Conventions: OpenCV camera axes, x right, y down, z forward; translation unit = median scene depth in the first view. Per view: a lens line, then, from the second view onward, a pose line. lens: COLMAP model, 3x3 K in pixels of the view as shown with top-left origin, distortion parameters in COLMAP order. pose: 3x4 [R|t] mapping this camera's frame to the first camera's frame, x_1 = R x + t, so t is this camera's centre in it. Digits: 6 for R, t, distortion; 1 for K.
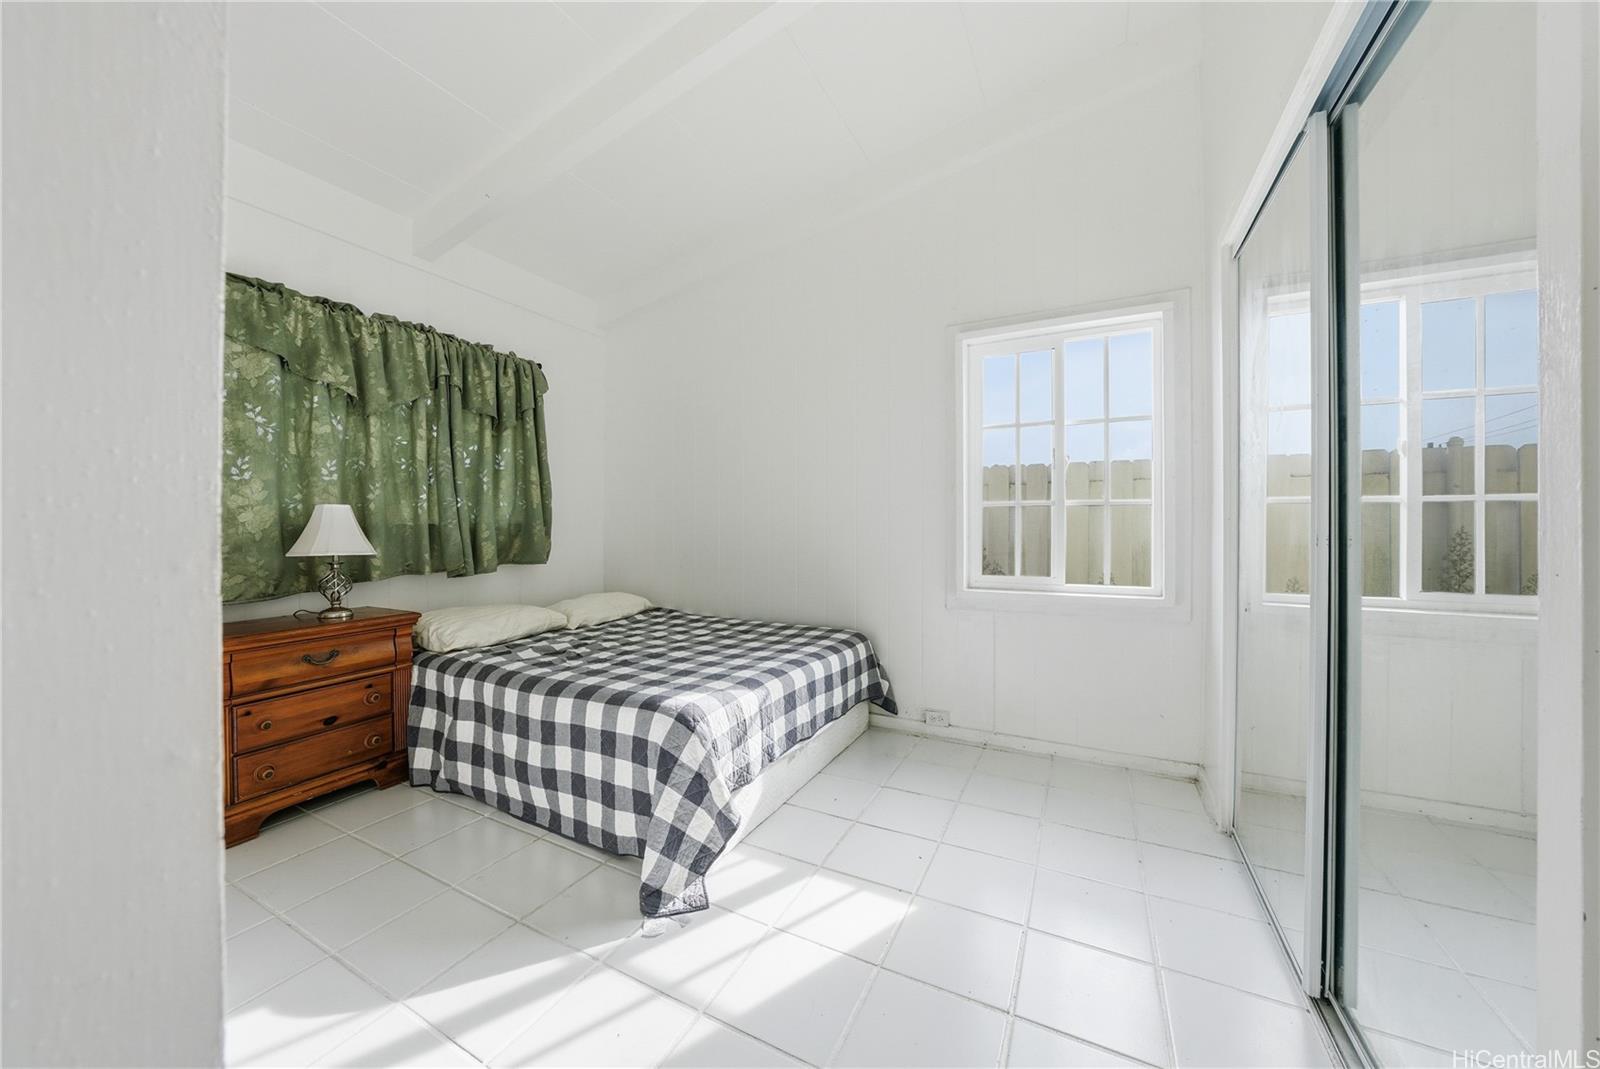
lens RADIAL K [[561.0, 0, 788.4], [0, 561.0, 536.6], [0, 0, 1]] dist [-0.001100, -0.000165]
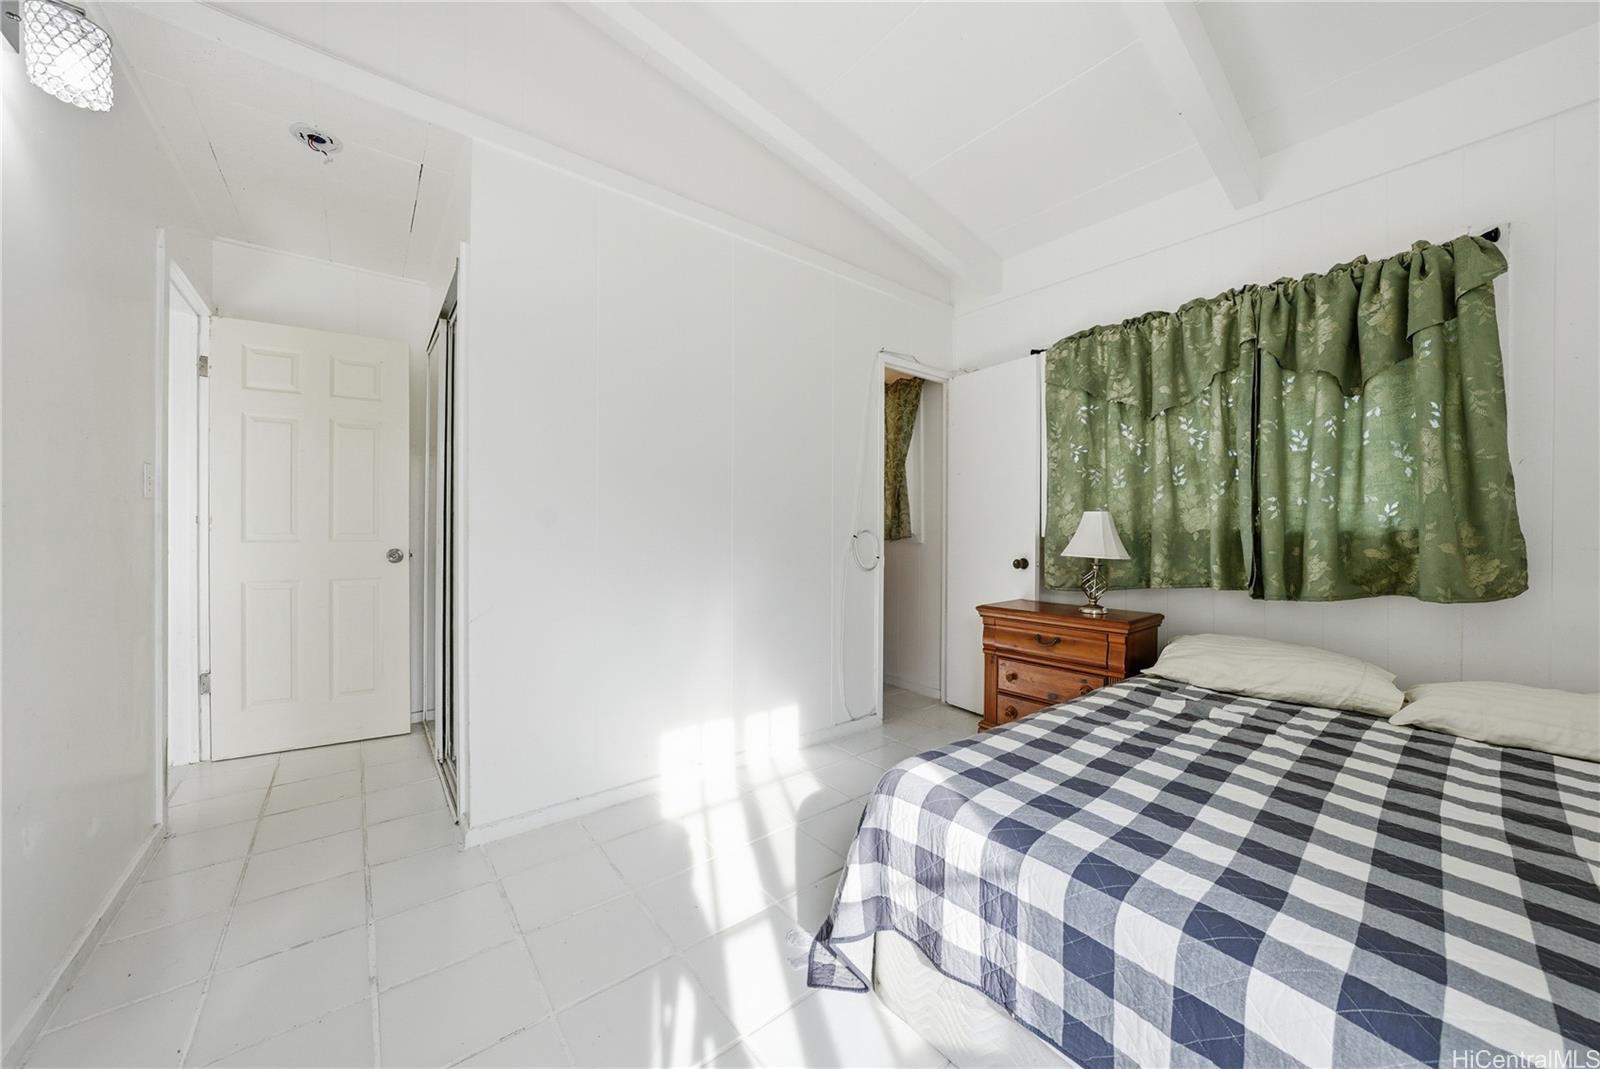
lens RADIAL K [[561.0, 0, 785.5], [0, 561.0, 520.8], [0, 0, 1]] dist [-0.001100, -0.000165]
pose [[-0.383781, -0.002797, -0.923420, 0.418510], [-0.017407, 0.999840, 0.004205, -0.030920], [0.923260, 0.017688, -0.383768, 0.810693]]
